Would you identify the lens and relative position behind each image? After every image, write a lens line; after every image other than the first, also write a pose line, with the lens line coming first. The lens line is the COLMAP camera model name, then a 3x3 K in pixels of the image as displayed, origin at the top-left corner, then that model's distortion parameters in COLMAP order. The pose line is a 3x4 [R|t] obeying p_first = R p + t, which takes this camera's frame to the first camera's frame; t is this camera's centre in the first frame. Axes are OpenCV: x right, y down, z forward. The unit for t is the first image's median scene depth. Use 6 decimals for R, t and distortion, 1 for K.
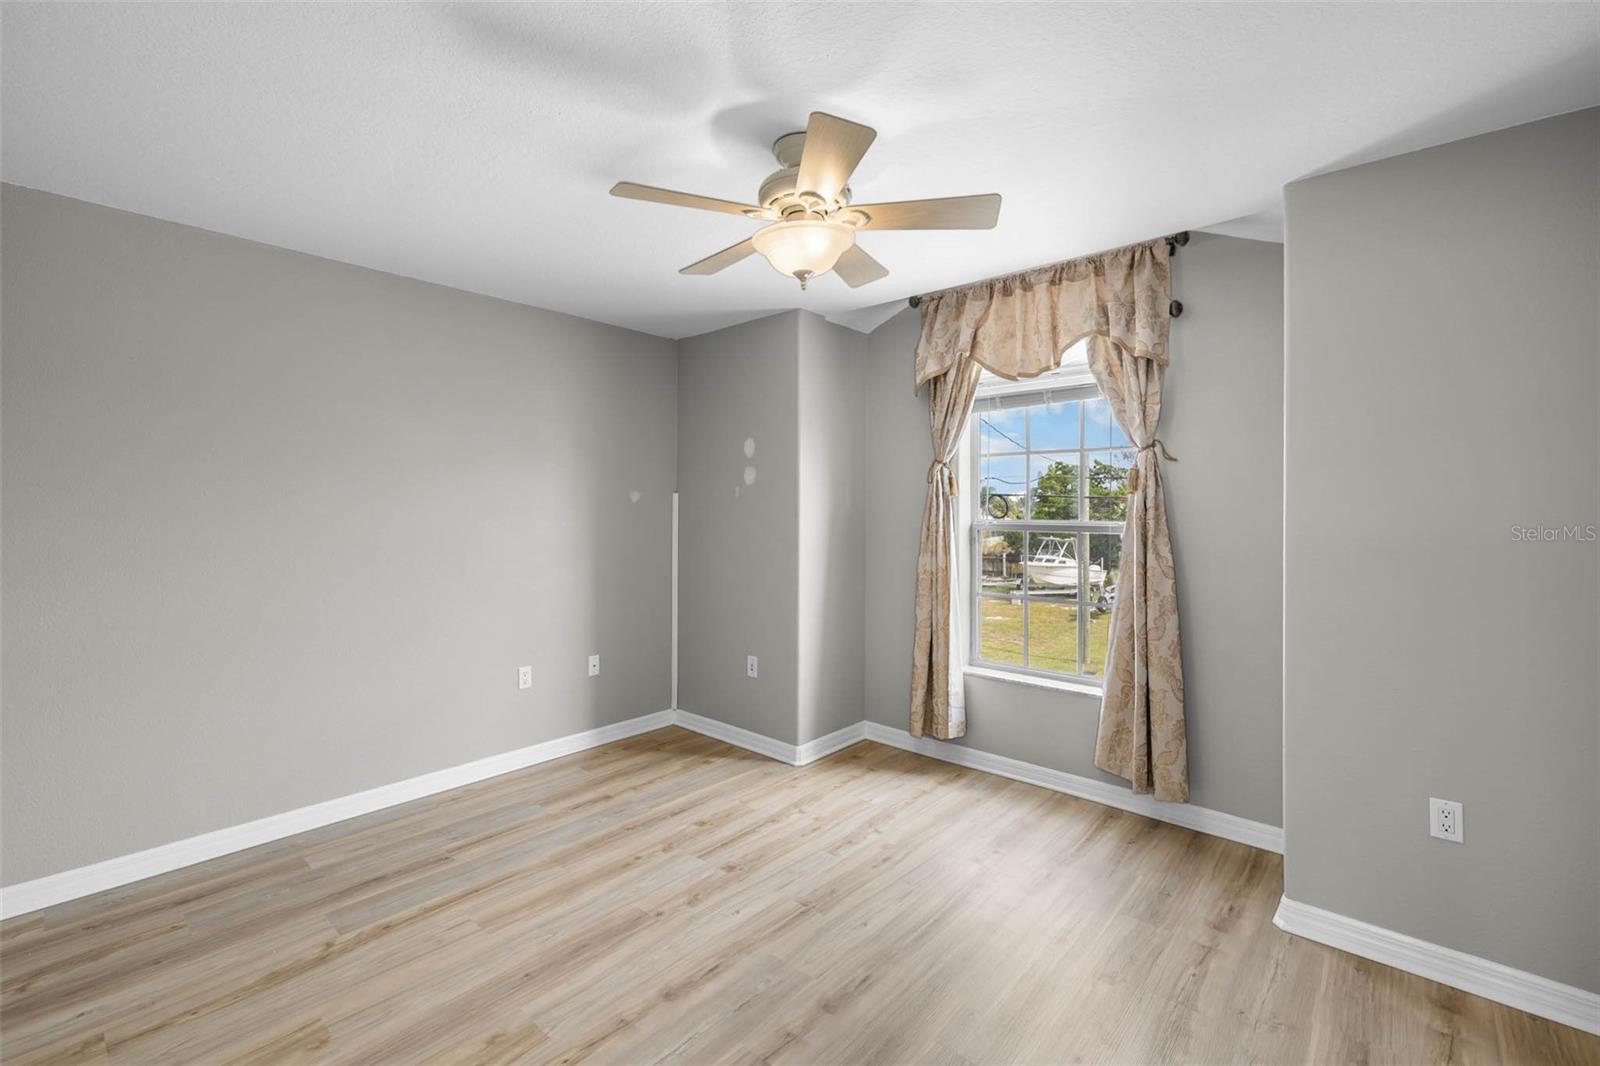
lens RADIAL K [[673.4, 0, 796.7], [0, 673.4, 522.9], [0, 0, 1]] dist [-0.000117, -0.000201]
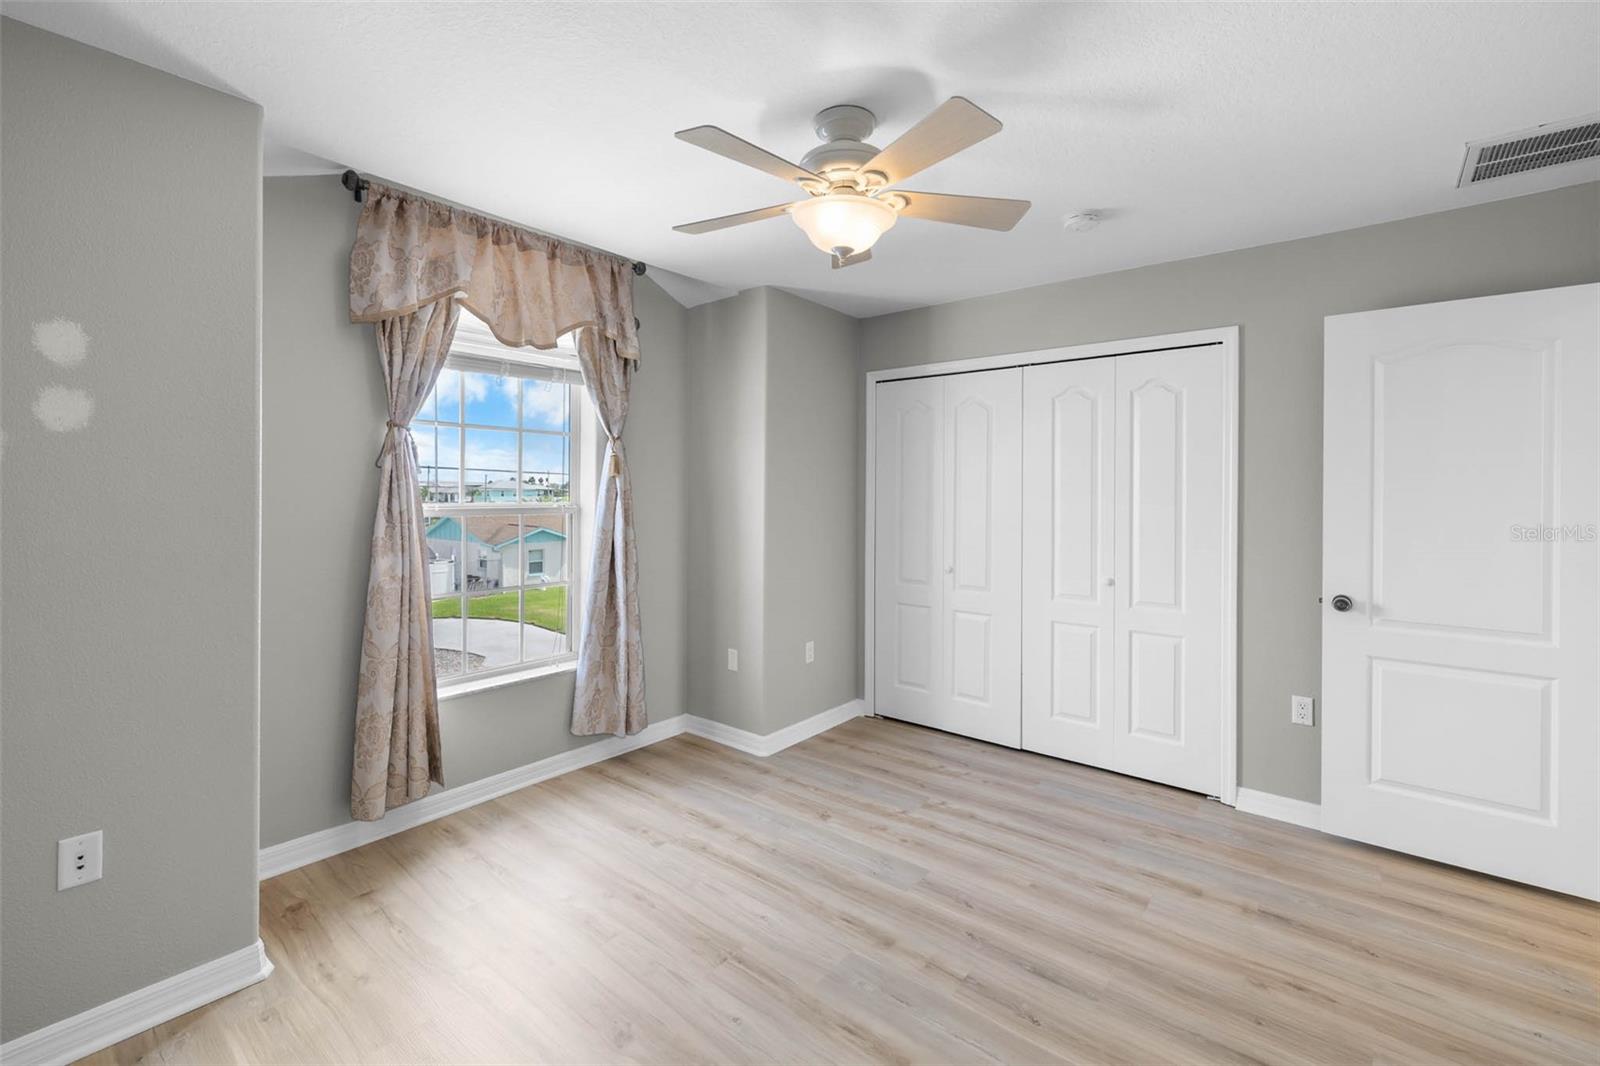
lens RADIAL K [[674.2, 0, 795.8], [0, 674.2, 511.2], [0, 0, 1]] dist [-0.001539, -0.000395]
pose [[-0.019997, -0.029373, 0.999368, -0.630238], [0.018322, 0.999390, 0.029740, -0.014267], [-0.999632, 0.018905, -0.019446, 0.706652]]
